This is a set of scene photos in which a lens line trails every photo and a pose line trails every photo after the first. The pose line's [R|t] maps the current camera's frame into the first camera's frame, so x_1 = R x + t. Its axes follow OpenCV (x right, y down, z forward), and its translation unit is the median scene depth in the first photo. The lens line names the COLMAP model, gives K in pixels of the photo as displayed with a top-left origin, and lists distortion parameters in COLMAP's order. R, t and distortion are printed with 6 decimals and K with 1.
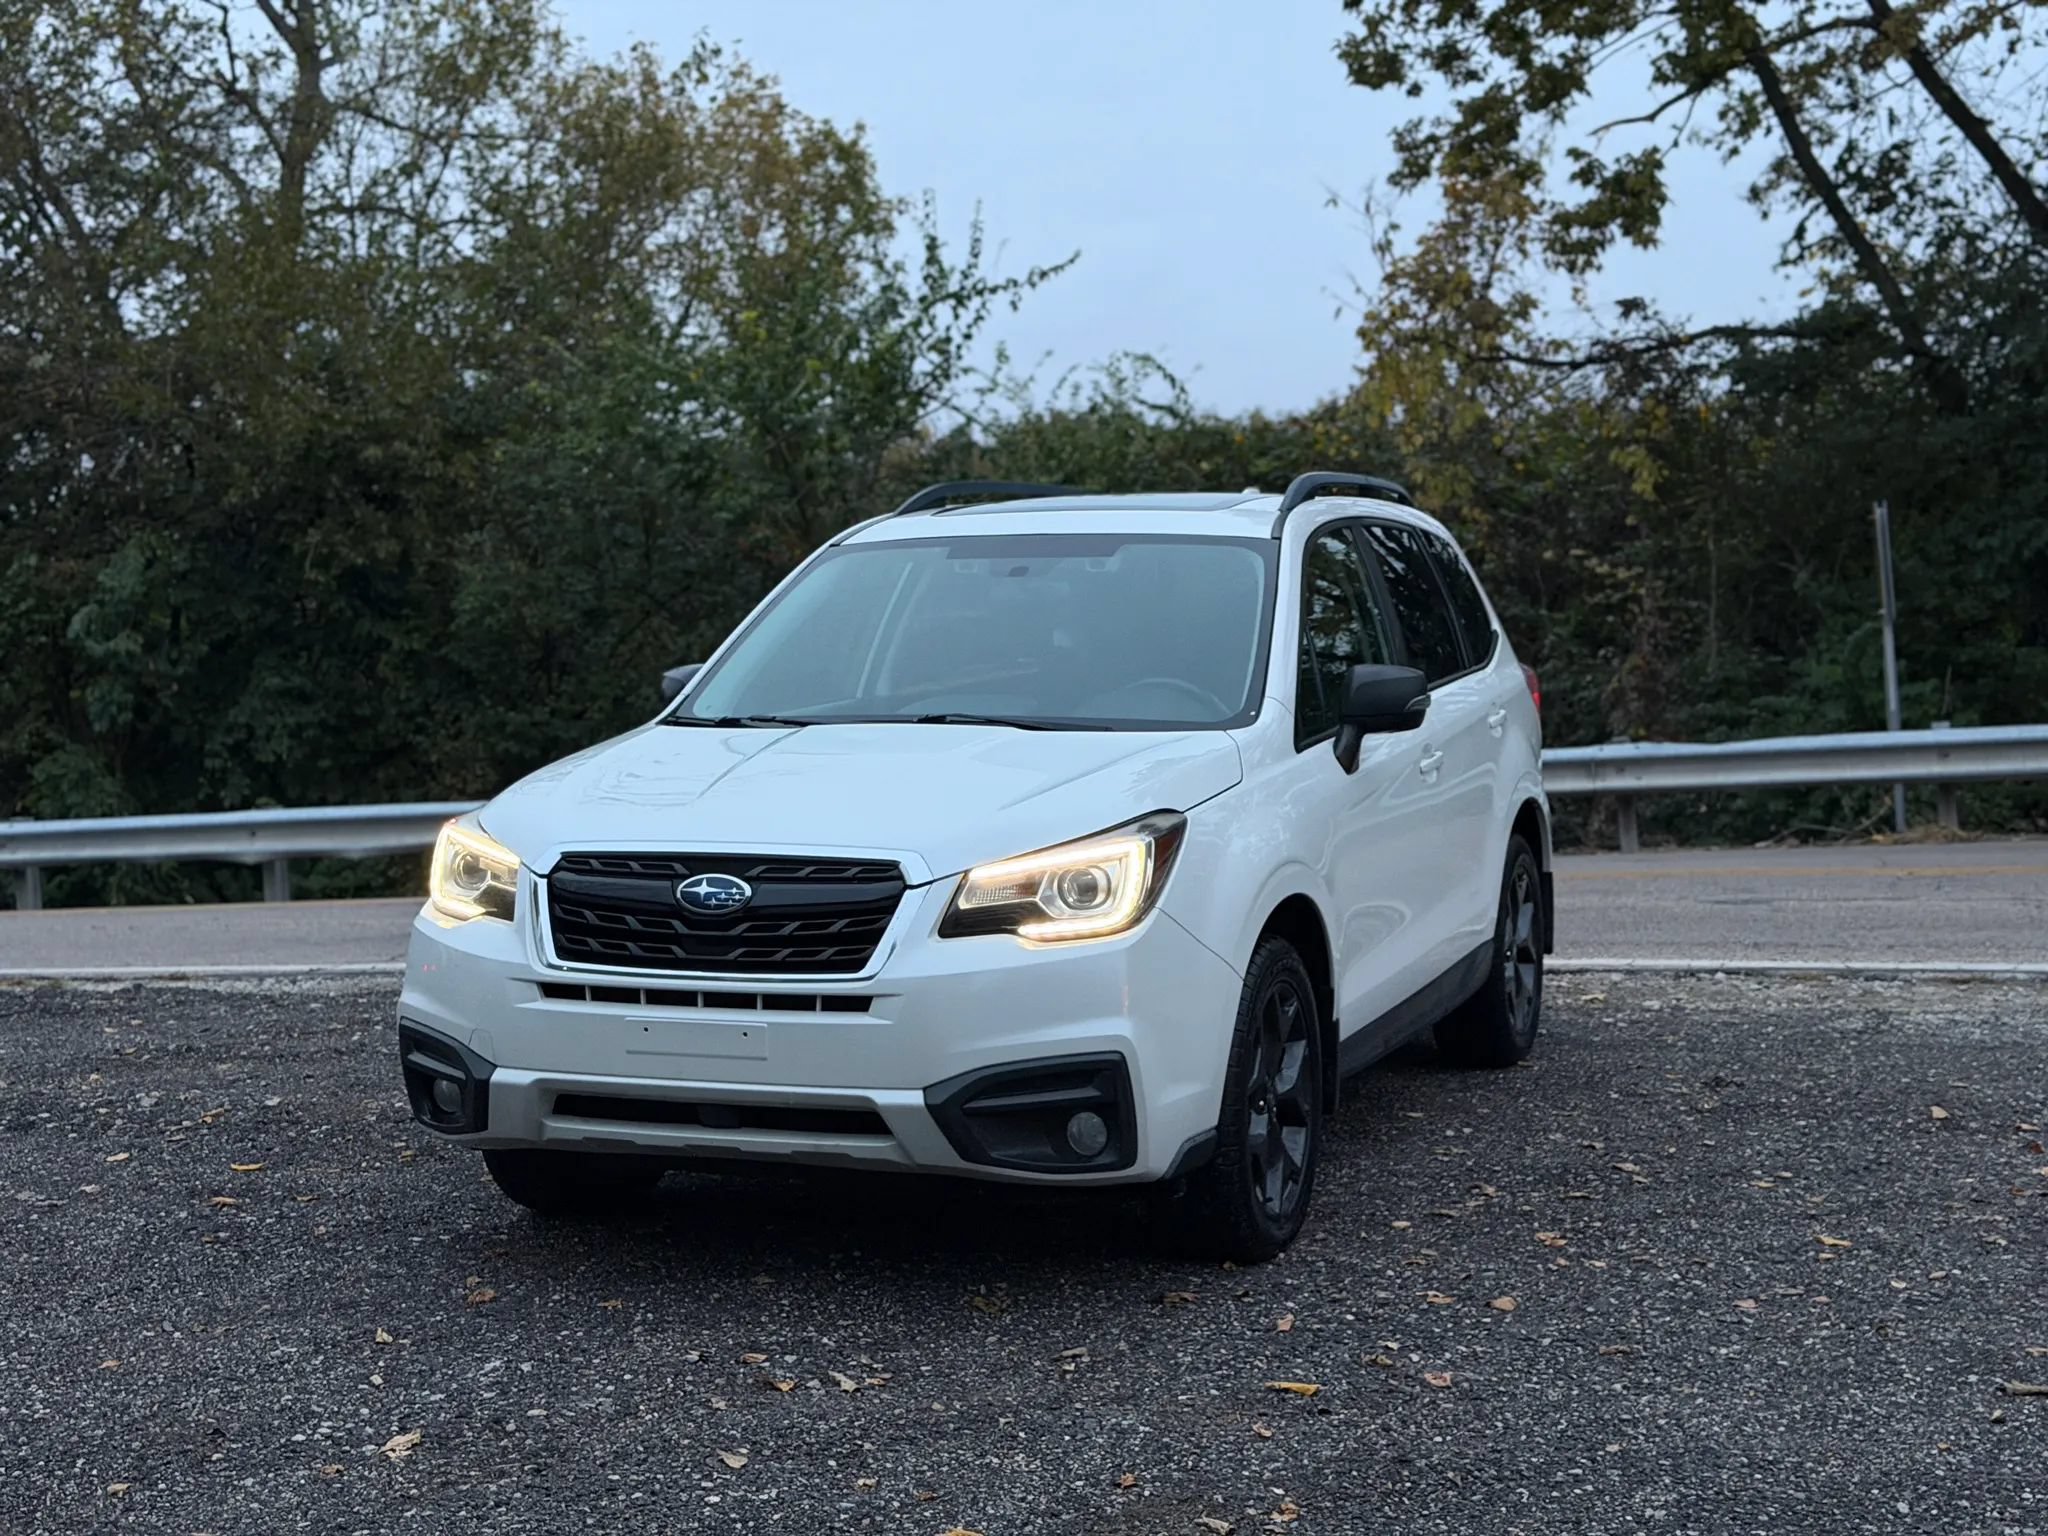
lens RADIAL K [[2869.0, 0, 1009.1], [0, 2869.0, 781.6], [0, 0, 1]] dist [0.119666, 0.000000]
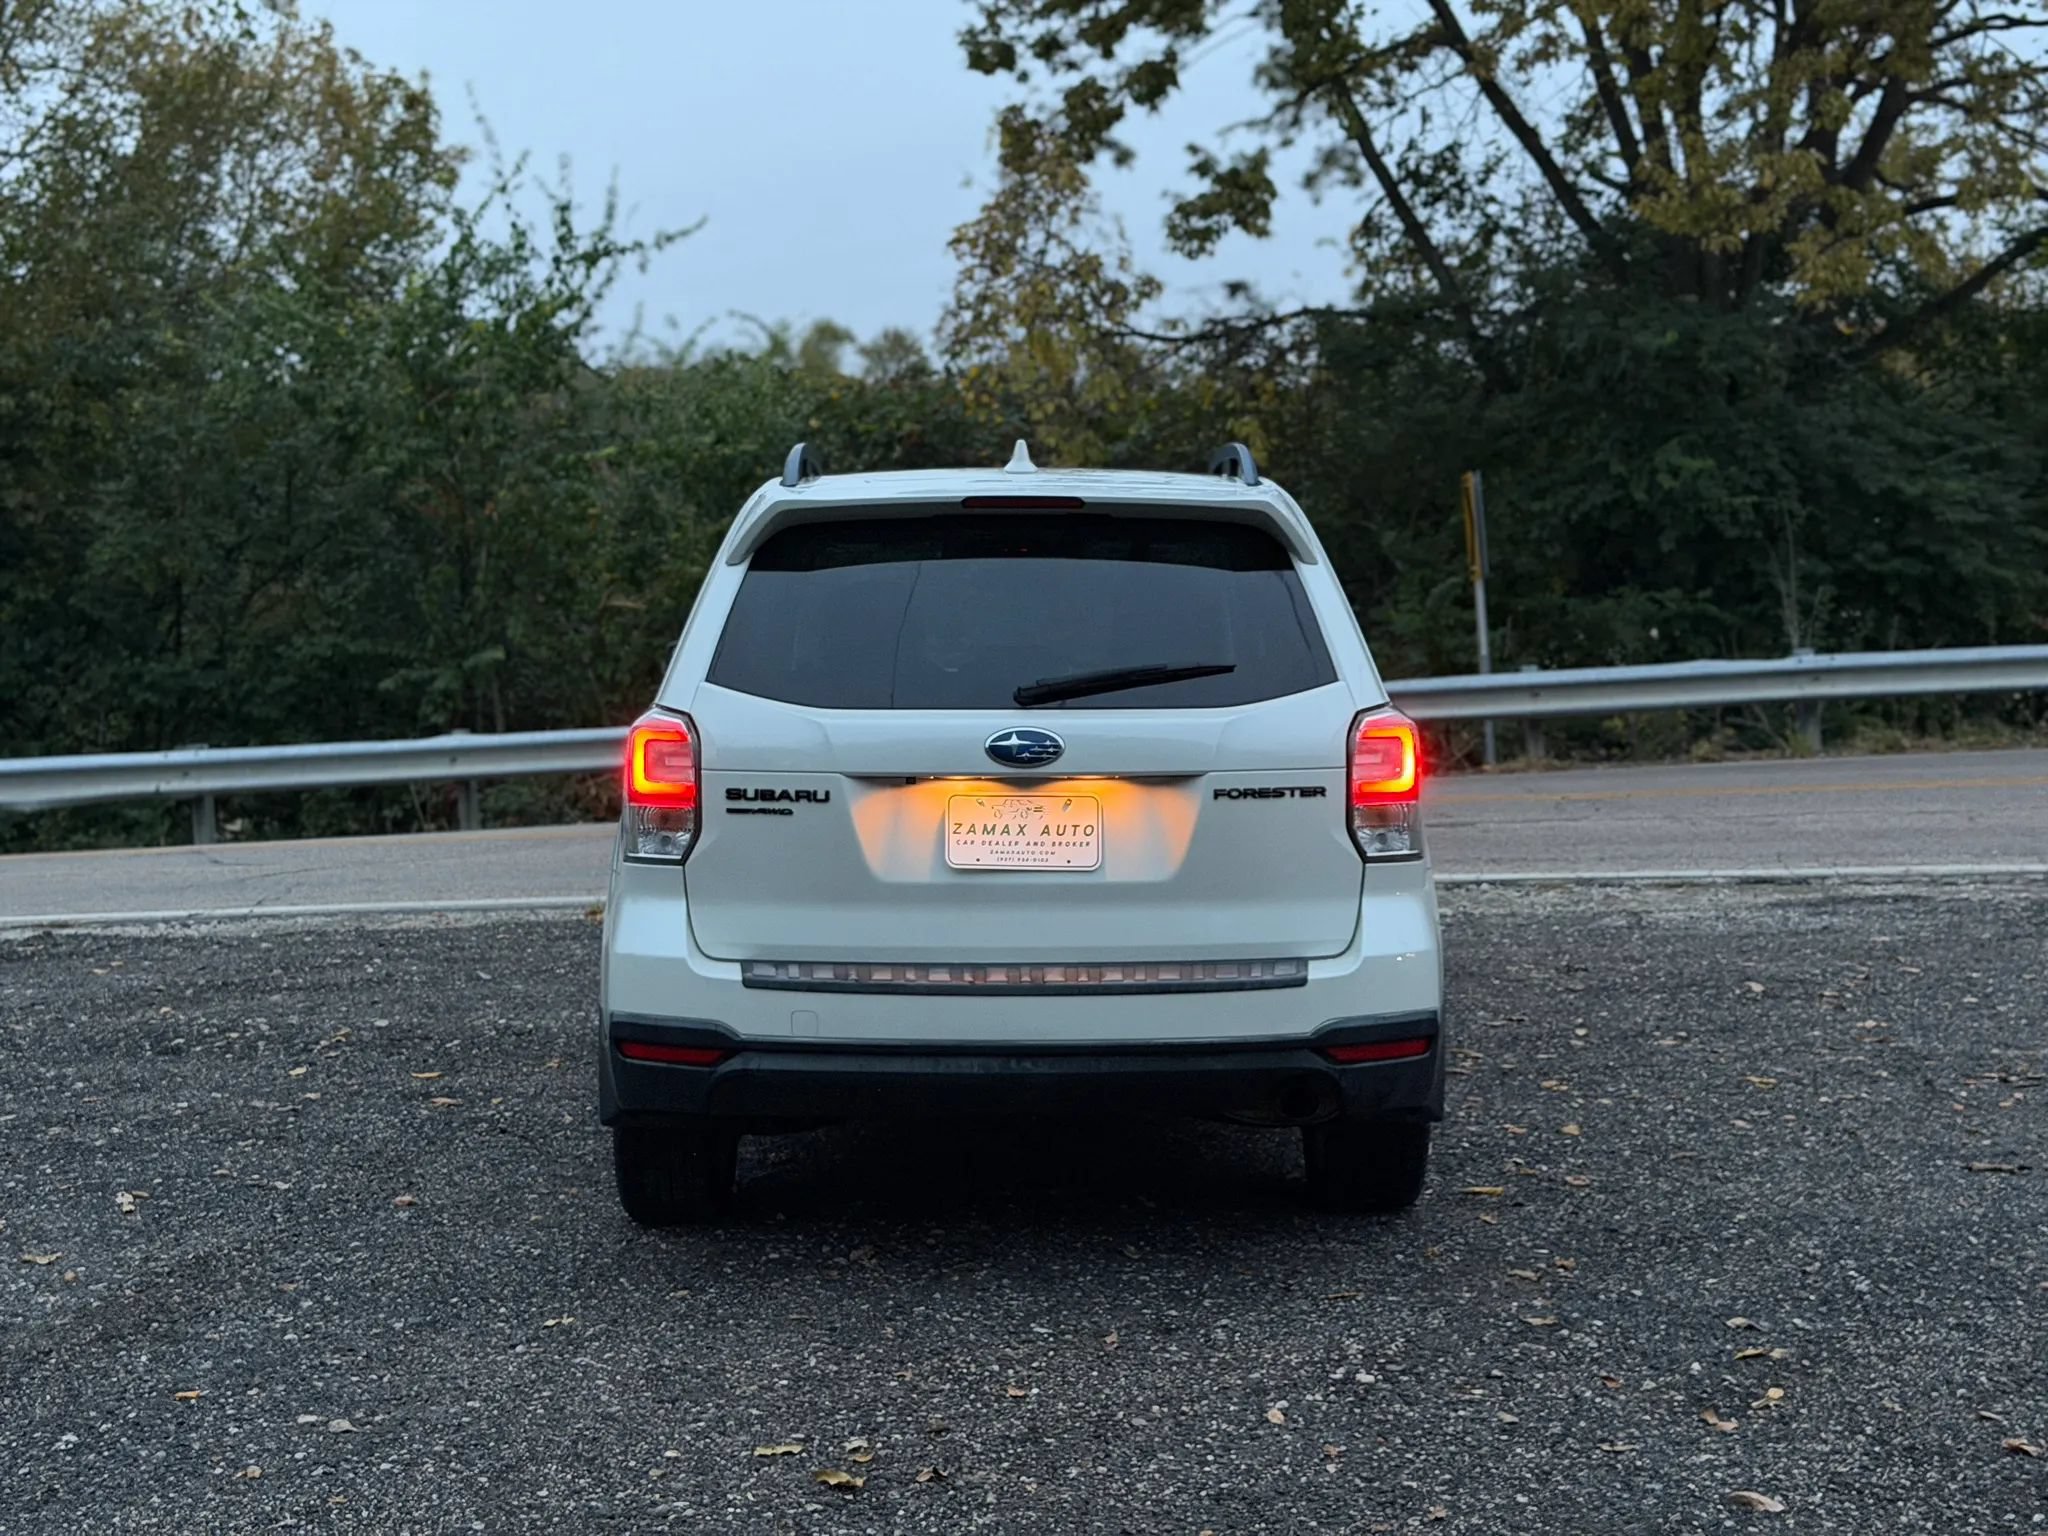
lens RADIAL K [[2869.0, 0, 1035.0], [0, 2869.0, 787.4], [0, 0, 1]] dist [0.119666, 0.000000]
pose [[0.978448, -0.016154, 0.205859, -0.087529], [0.011204, 0.999620, 0.025188, -0.002760], [-0.206187, -0.022339, 0.978258, -0.059787]]
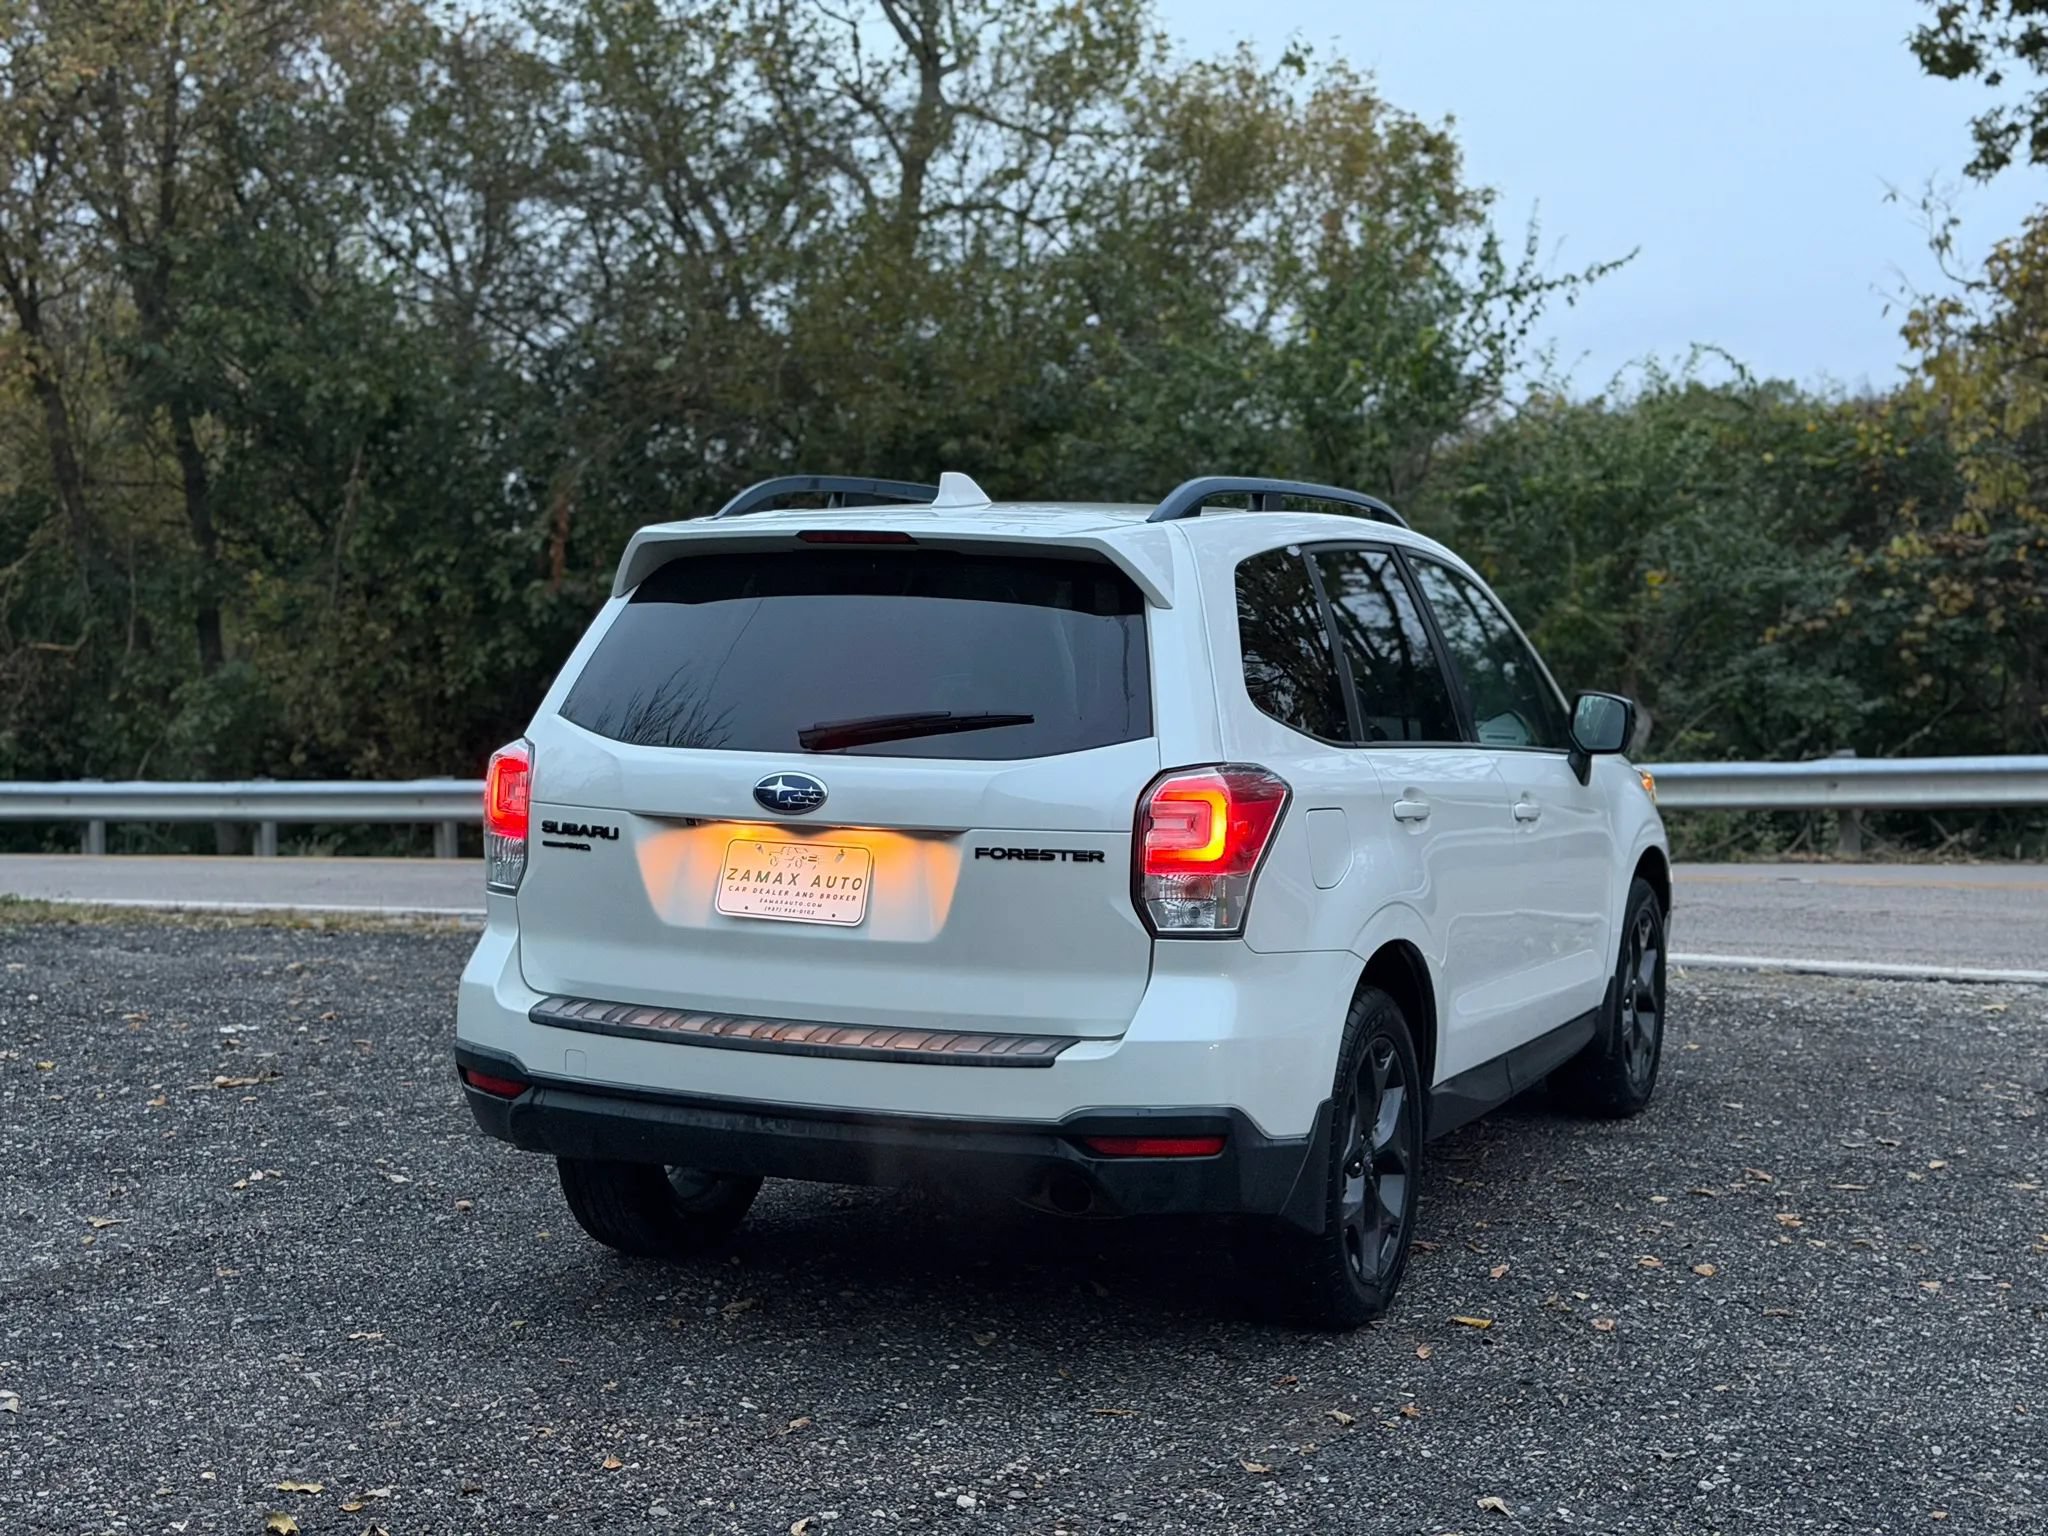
lens RADIAL K [[2869.0, 0, 1020.2], [0, 2869.0, 764.6], [0, 0, 1]] dist [0.119666, 0.000000]
pose [[0.976775, 0.030581, -0.212074, 0.037846], [-0.029502, 0.999531, 0.008249, -0.004965], [0.212227, -0.001801, 0.977219, -0.044350]]
